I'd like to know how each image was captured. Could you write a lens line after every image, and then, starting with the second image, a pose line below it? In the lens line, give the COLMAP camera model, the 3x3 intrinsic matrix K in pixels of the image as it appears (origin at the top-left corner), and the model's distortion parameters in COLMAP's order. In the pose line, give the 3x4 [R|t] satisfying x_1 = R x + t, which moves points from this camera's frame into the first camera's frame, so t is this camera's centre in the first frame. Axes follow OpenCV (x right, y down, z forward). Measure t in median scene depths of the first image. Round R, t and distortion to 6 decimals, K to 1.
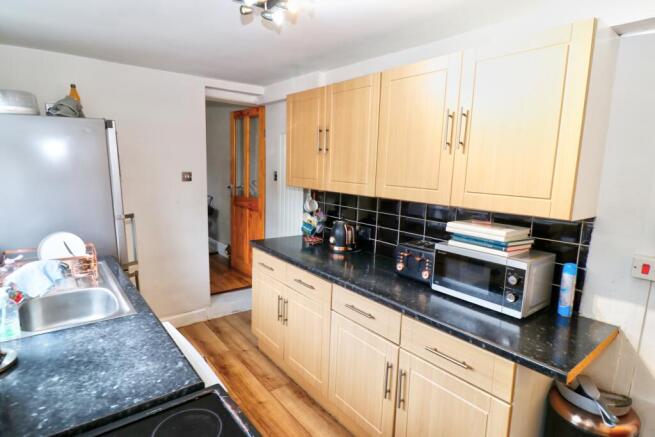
lens RADIAL K [[357.2, 0, 327.5], [0, 357.2, 218.5], [0, 0, 1]] dist [-0.002366, -0.000884]
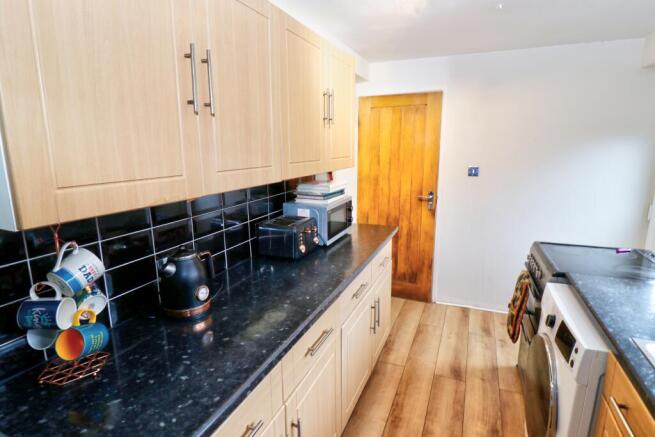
lens RADIAL K [[357.2, 0, 327.5], [0, 357.2, 218.5], [0, 0, 1]] dist [-0.002366, -0.000884]
pose [[-0.488868, -0.196215, 0.850005, -0.495824], [0.118097, 0.950520, 0.287340, -0.171526], [-0.864327, 0.240854, -0.441506, 1.123403]]
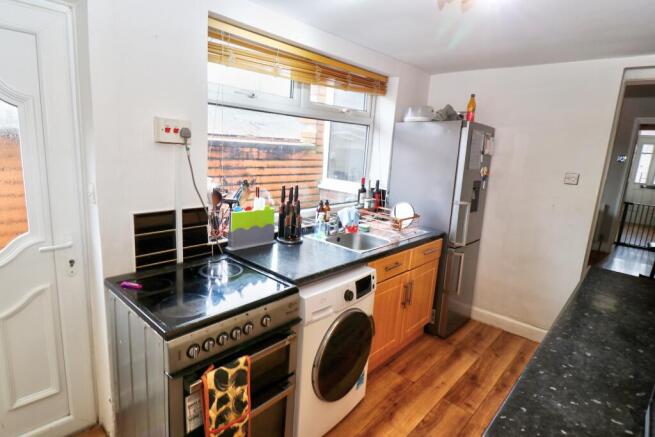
lens RADIAL K [[357.2, 0, 327.5], [0, 357.2, 218.5], [0, 0, 1]] dist [-0.002366, -0.000884]
pose [[0.170097, 0.182782, -0.968327, 0.493192], [-0.201092, 0.968408, 0.147473, -0.037677], [0.964691, 0.169639, 0.201479, 0.335054]]
